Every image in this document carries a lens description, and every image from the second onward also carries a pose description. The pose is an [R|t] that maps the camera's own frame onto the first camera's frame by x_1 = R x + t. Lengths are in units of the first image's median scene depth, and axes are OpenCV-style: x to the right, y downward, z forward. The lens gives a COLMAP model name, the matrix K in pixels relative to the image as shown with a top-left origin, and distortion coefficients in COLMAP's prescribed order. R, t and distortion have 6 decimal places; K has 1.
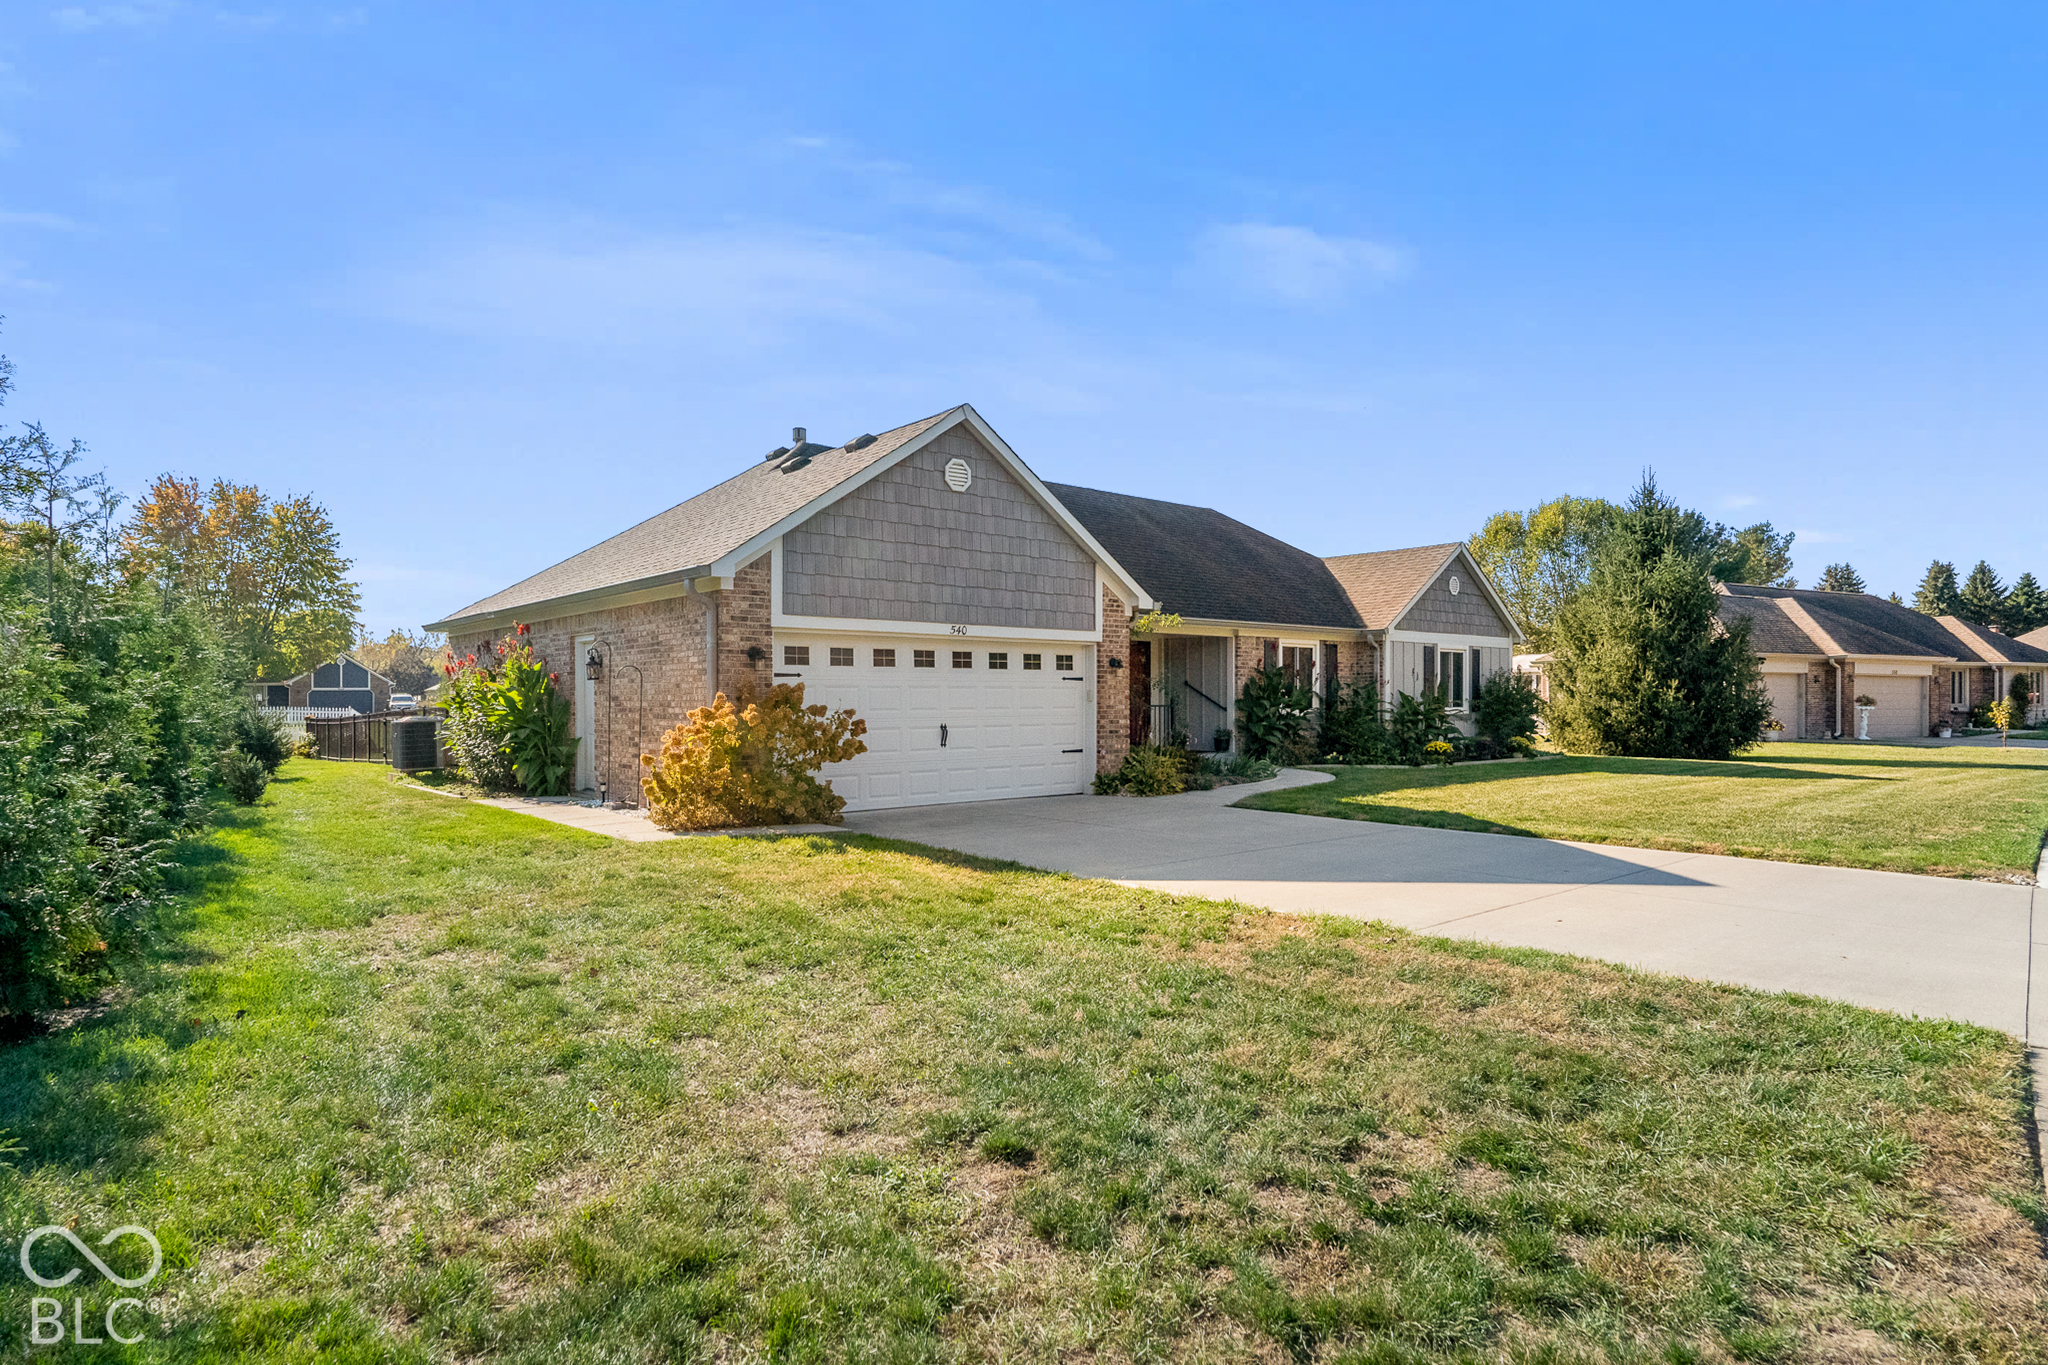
lens RADIAL K [[1120.1, 0, 1027.0], [0, 1120.1, 678.9], [0, 0, 1]] dist [0.032148, 0.001938]
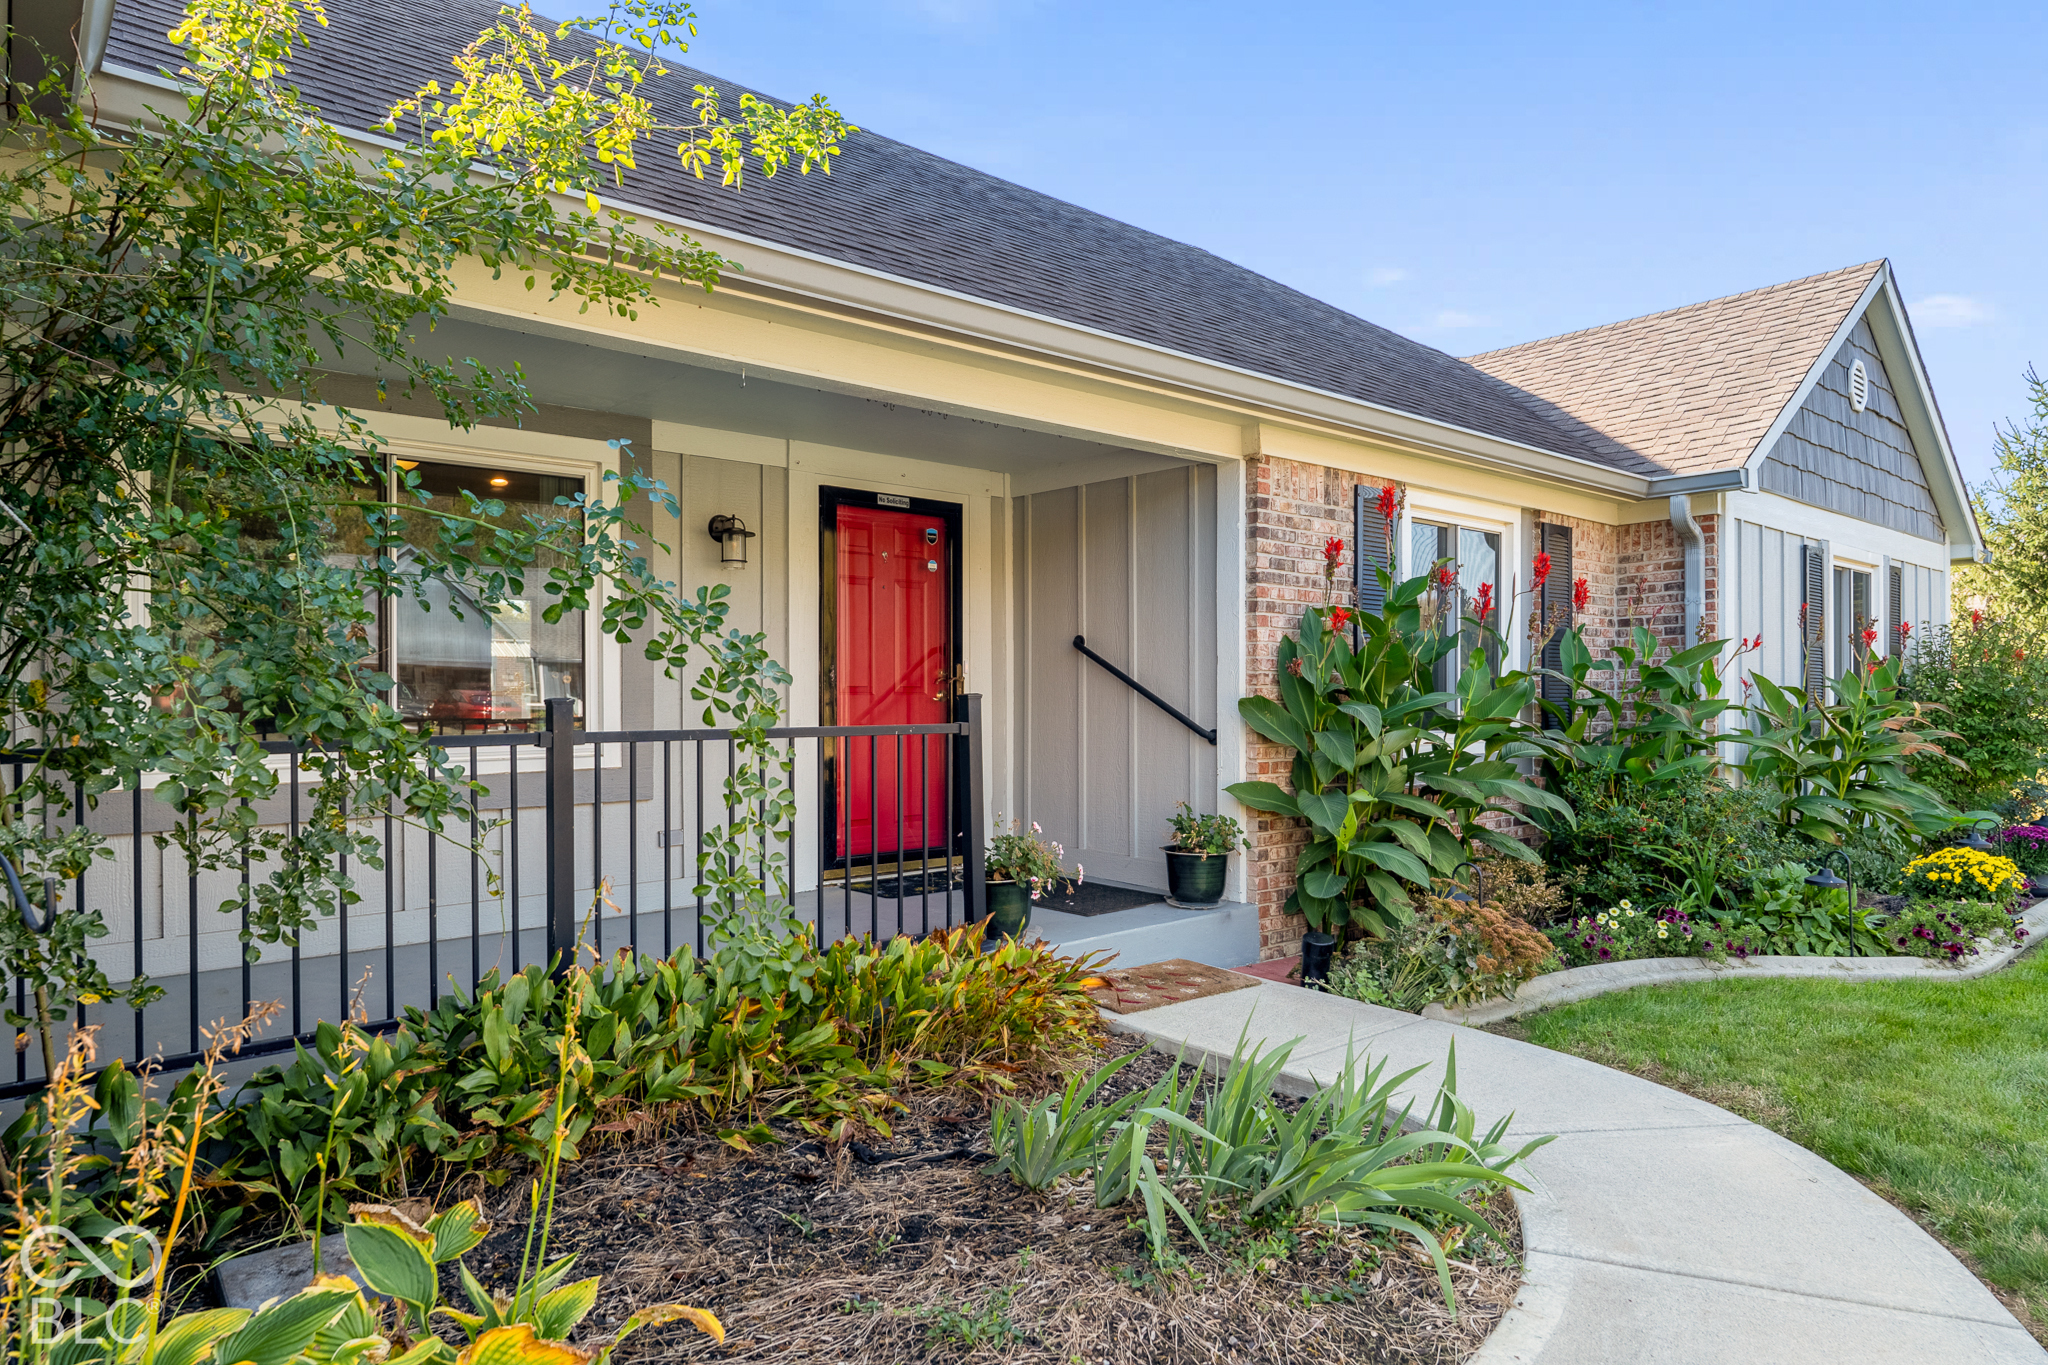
lens RADIAL K [[1235.0, 0, 1022.3], [0, 1235.0, 692.9], [0, 0, 1]] dist [0.005629, 0.000422]
pose [[0.999998, 0.000144, 0.001817, 0.129679], [-0.000162, 0.999951, 0.009874, 0.013505], [-0.001816, -0.009875, 0.999950, 0.695554]]
